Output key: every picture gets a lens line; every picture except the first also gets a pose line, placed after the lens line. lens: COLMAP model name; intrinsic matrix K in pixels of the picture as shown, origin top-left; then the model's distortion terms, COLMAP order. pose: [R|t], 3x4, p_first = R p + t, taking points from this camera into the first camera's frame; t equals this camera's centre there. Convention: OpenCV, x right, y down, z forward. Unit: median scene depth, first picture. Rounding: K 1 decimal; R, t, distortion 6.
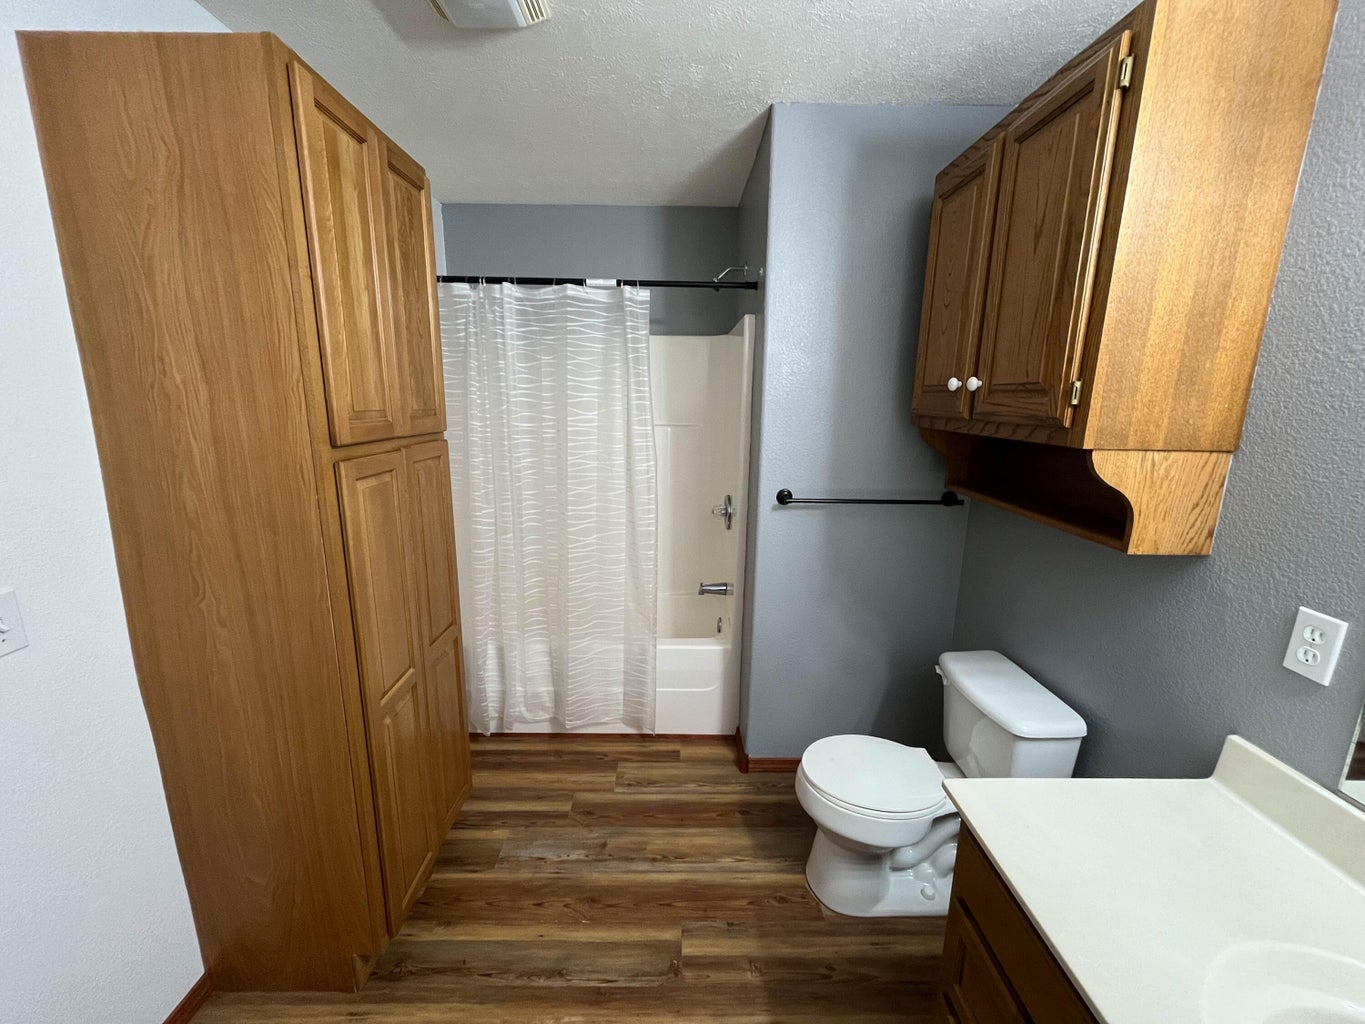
lens RADIAL K [[550.8, 0, 675.9], [0, 550.8, 515.9], [0, 0, 1]] dist [-0.000923, -0.000332]
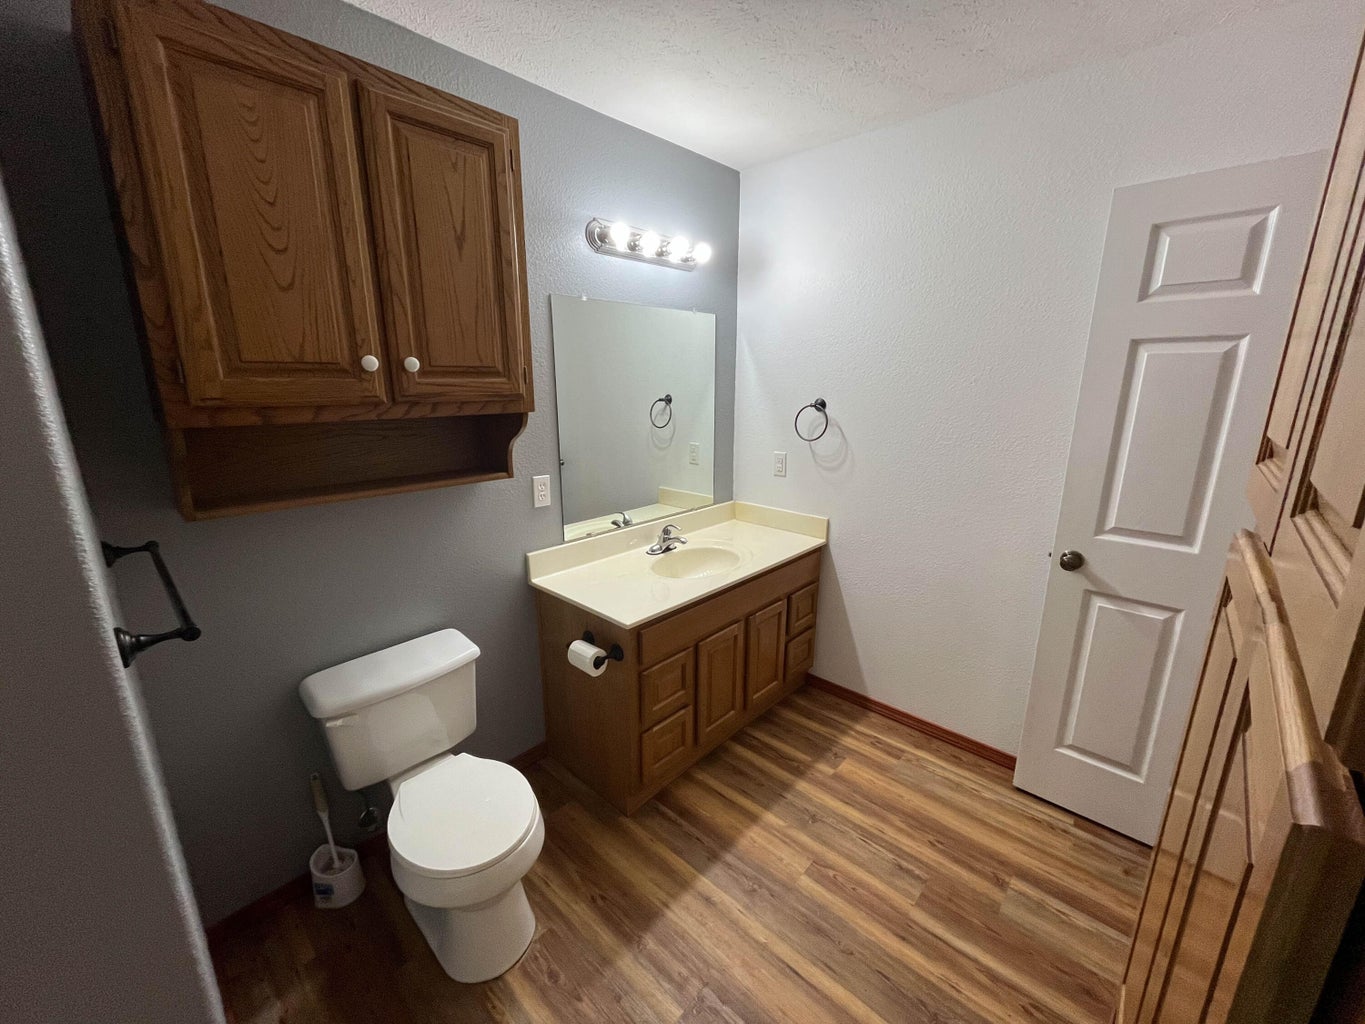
lens RADIAL K [[550.8, 0, 675.9], [0, 550.8, 515.9], [0, 0, 1]] dist [-0.000923, -0.000332]
pose [[-0.729671, -0.178001, 0.660224, -0.498821], [0.136718, 0.908052, 0.395916, -0.337827], [-0.669991, 0.379153, -0.638243, 1.496278]]
